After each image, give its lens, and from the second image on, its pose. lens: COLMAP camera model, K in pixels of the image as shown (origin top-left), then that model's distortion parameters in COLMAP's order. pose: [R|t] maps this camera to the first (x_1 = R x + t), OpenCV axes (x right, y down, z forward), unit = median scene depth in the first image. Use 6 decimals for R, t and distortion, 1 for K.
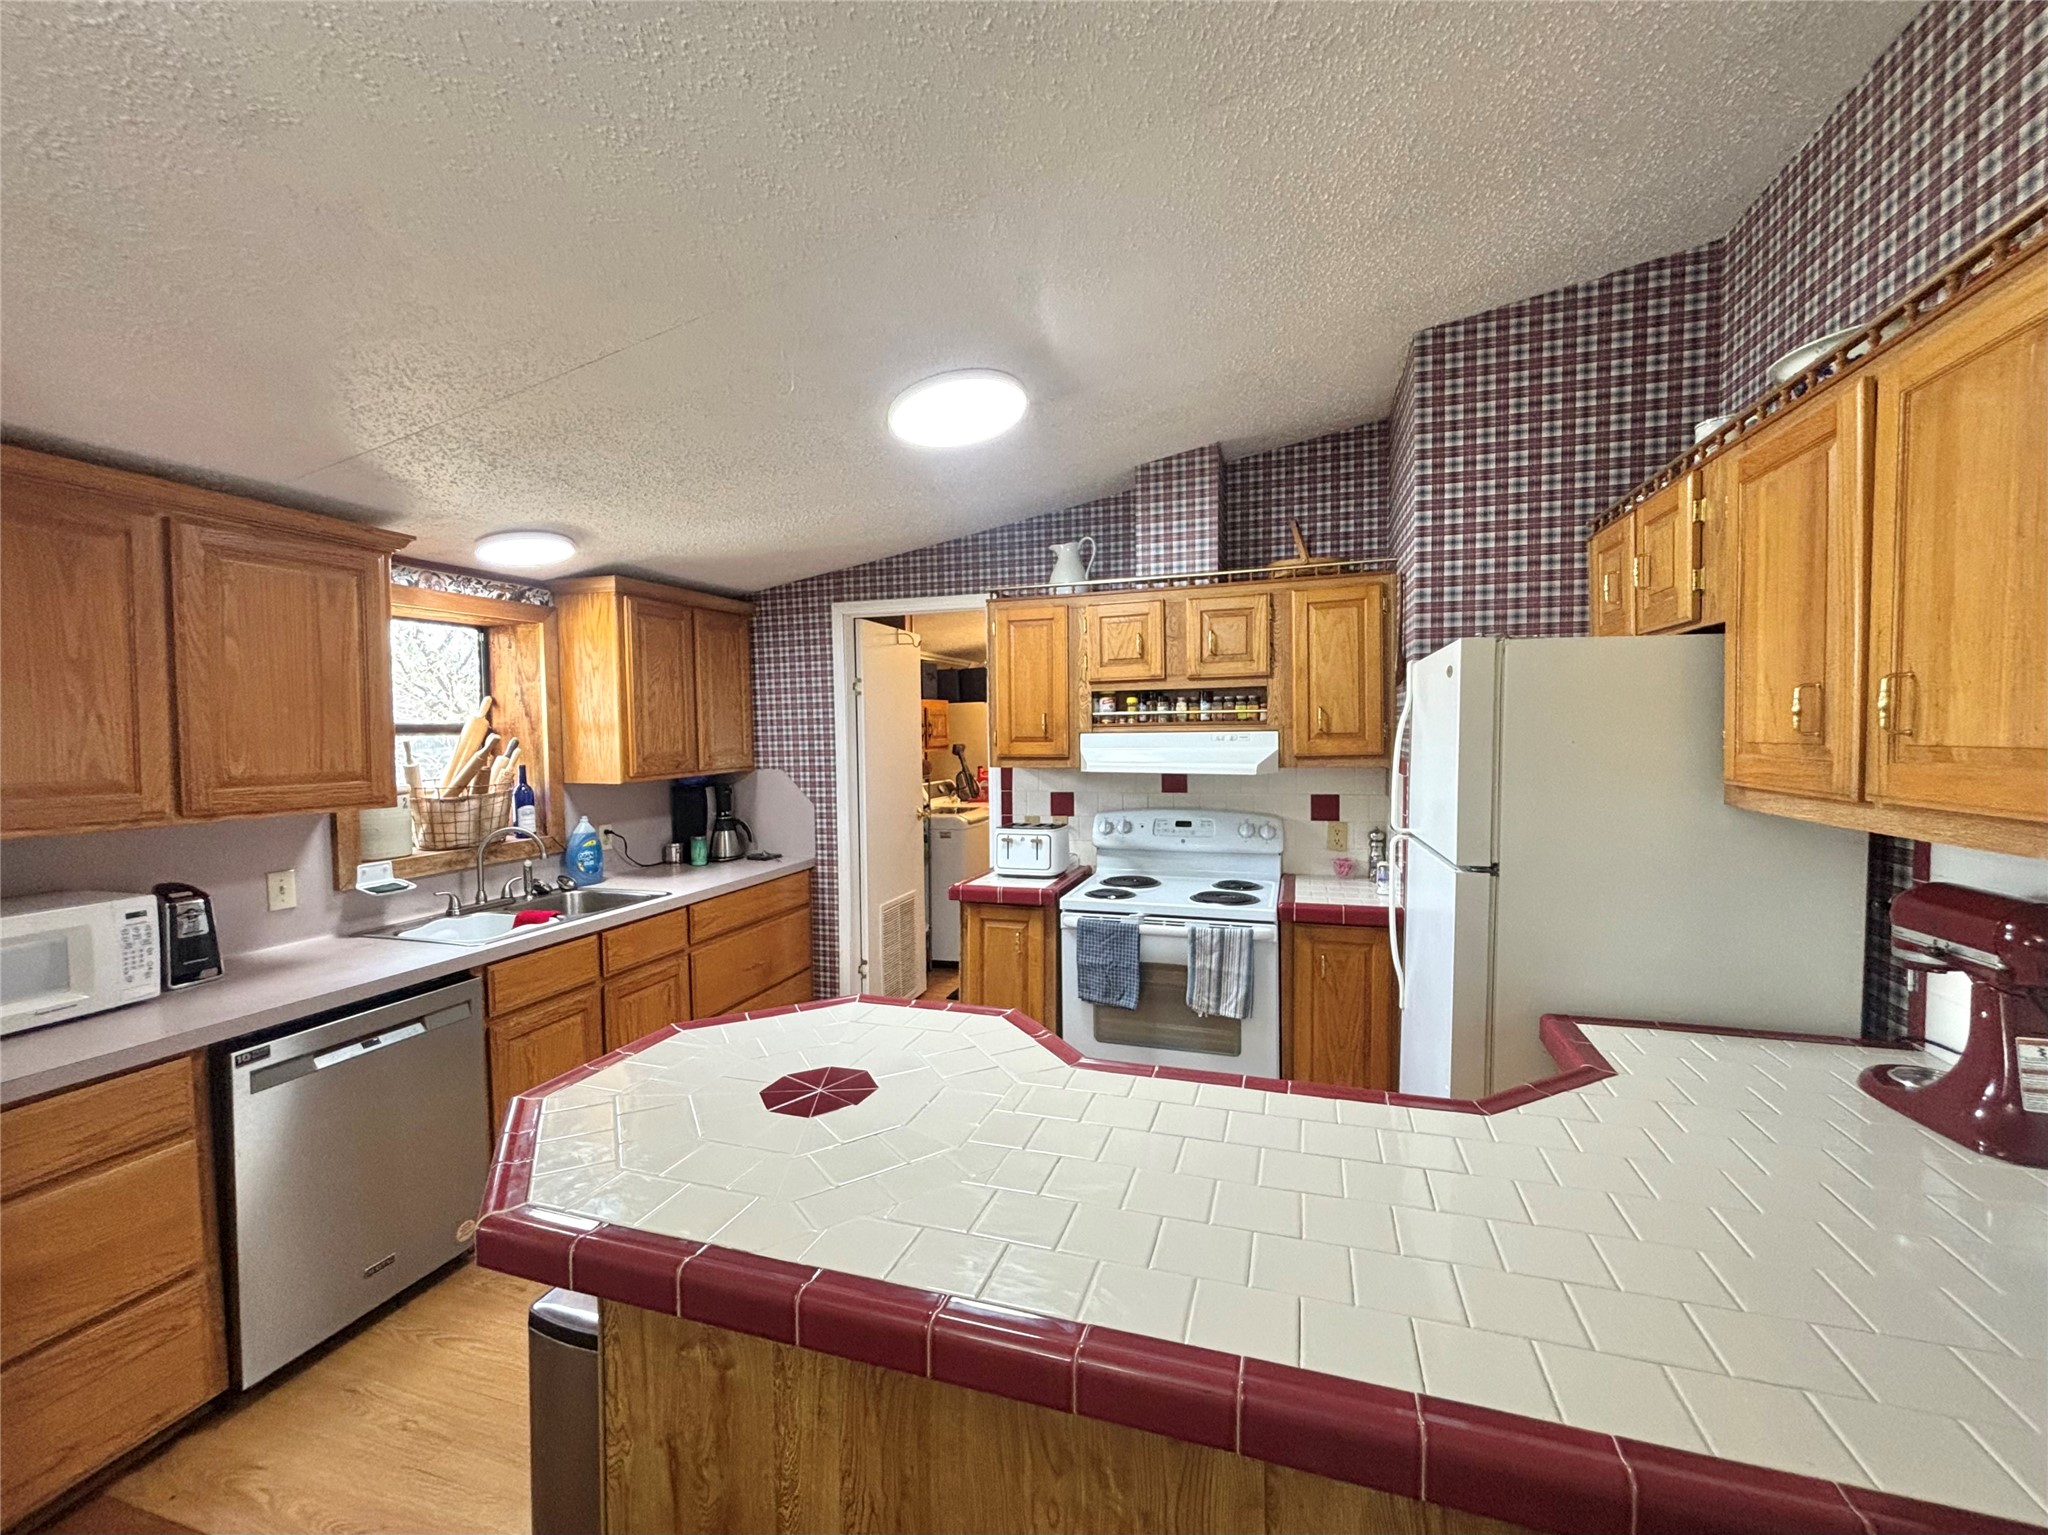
lens RADIAL K [[850.9, 0, 1024.0], [0, 850.9, 767.5], [0, 0, 1]] dist [0.002793, -0.000022]
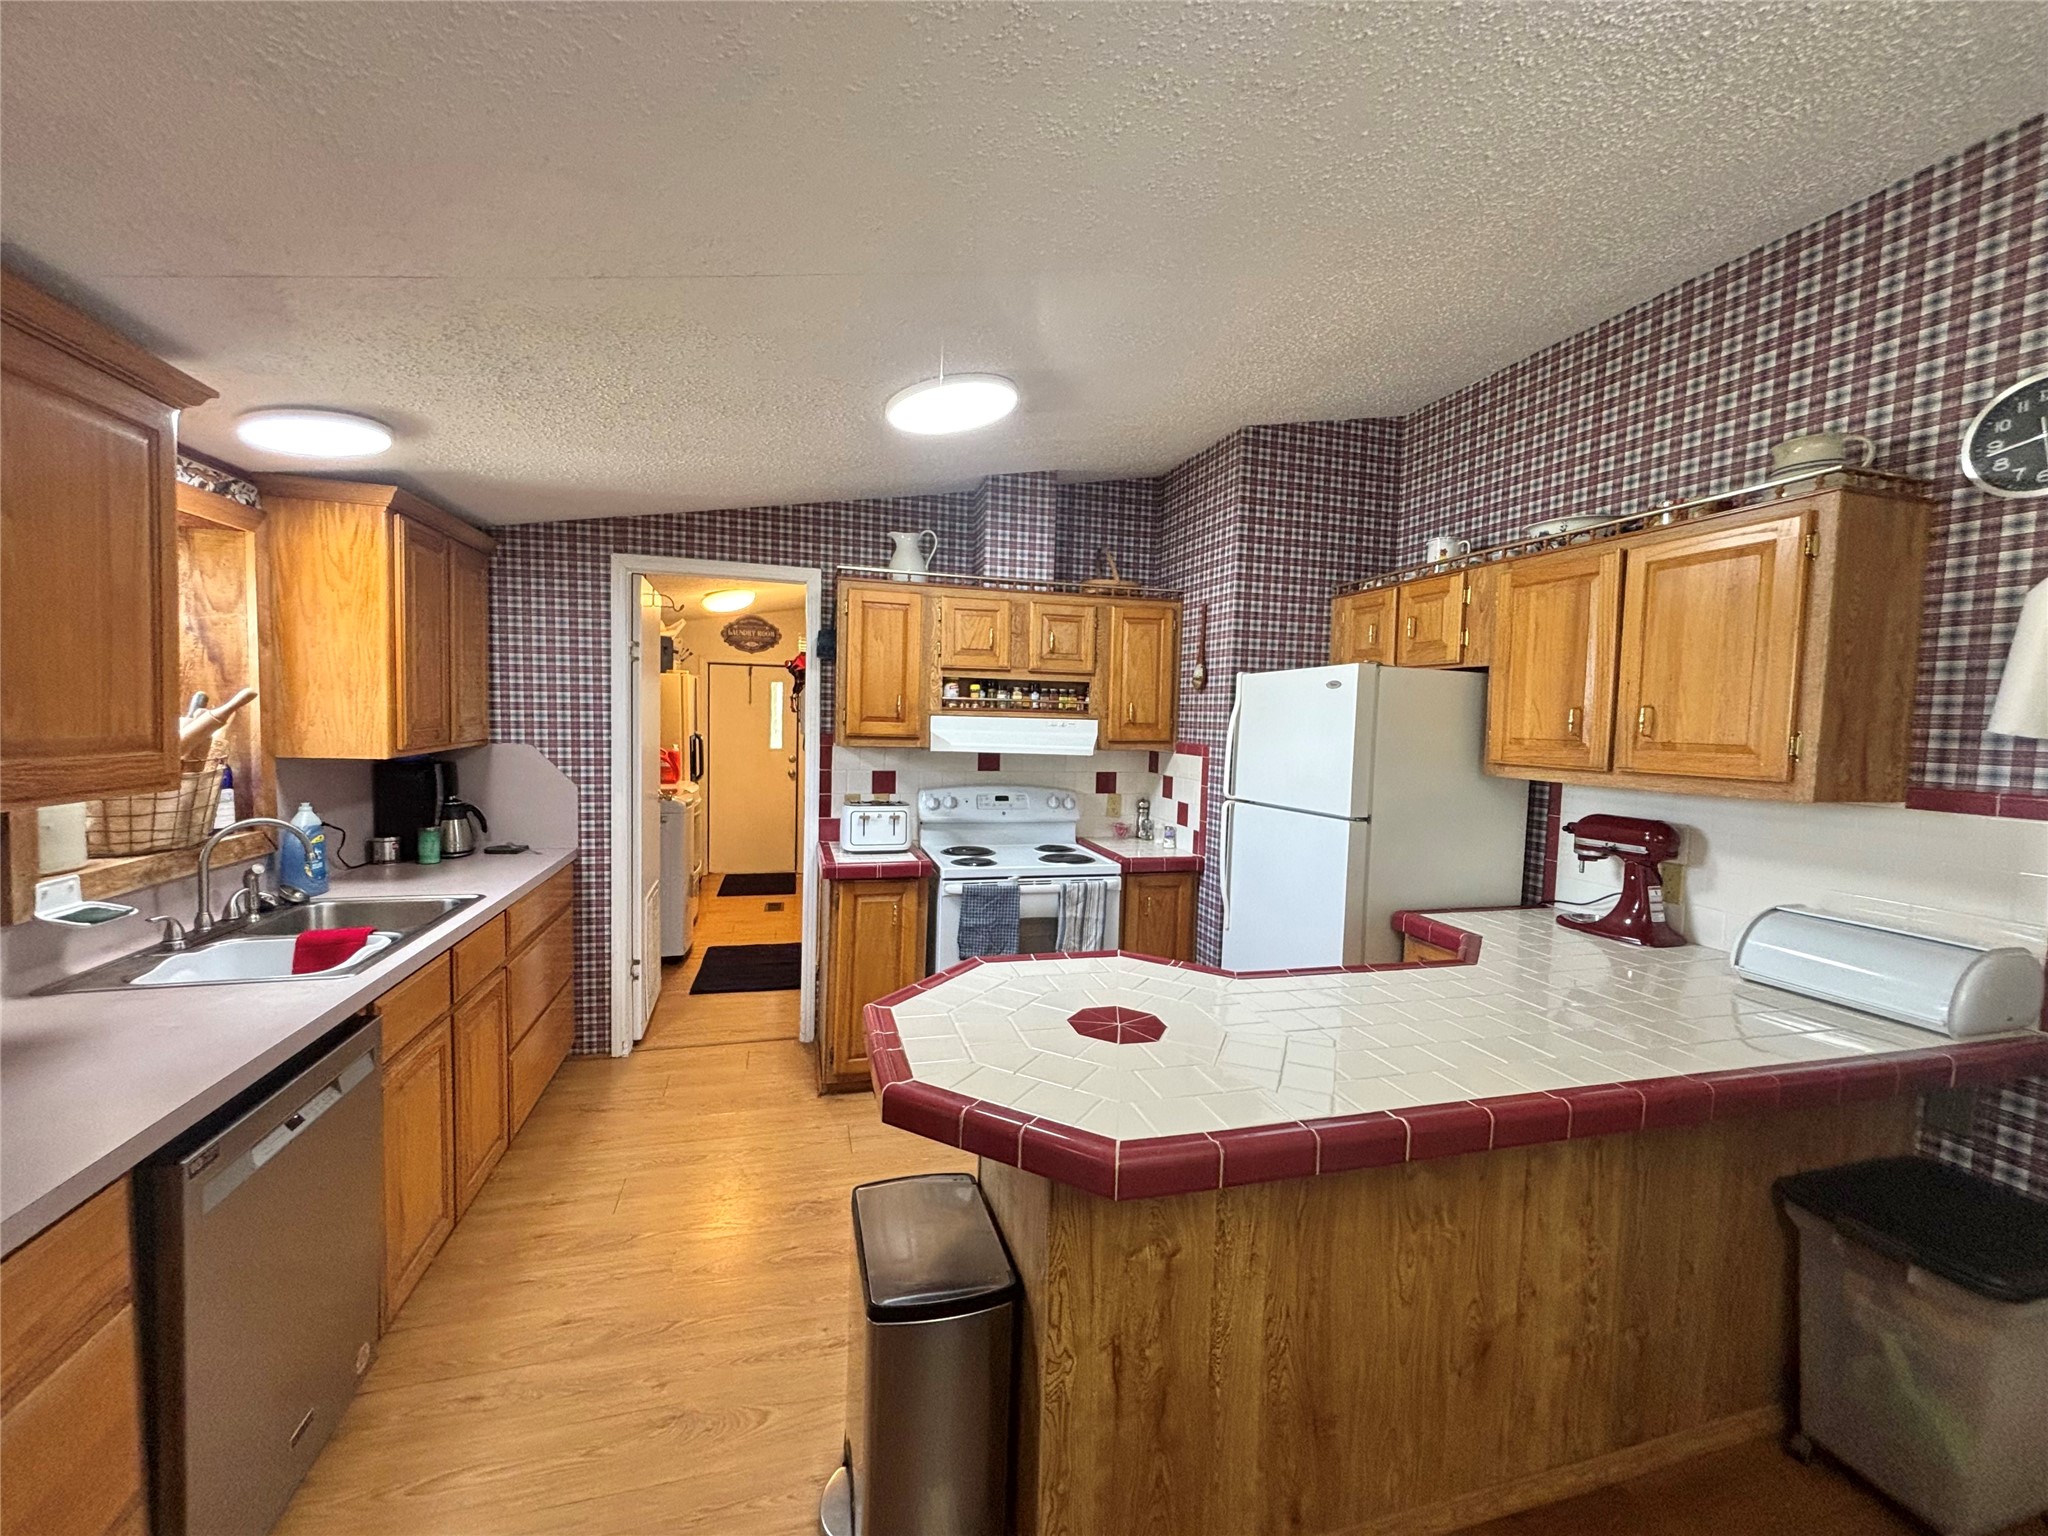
lens RADIAL K [[833.0, 0, 1024.0], [0, 833.0, 768.0], [0, 0, 1]] dist [0.000037, -0.000154]
pose [[0.831557, 0.001831, 0.555437, -0.436691], [-0.013119, 0.999780, 0.016345, 0.007734], [-0.555285, -0.020878, 0.831398, 0.066545]]
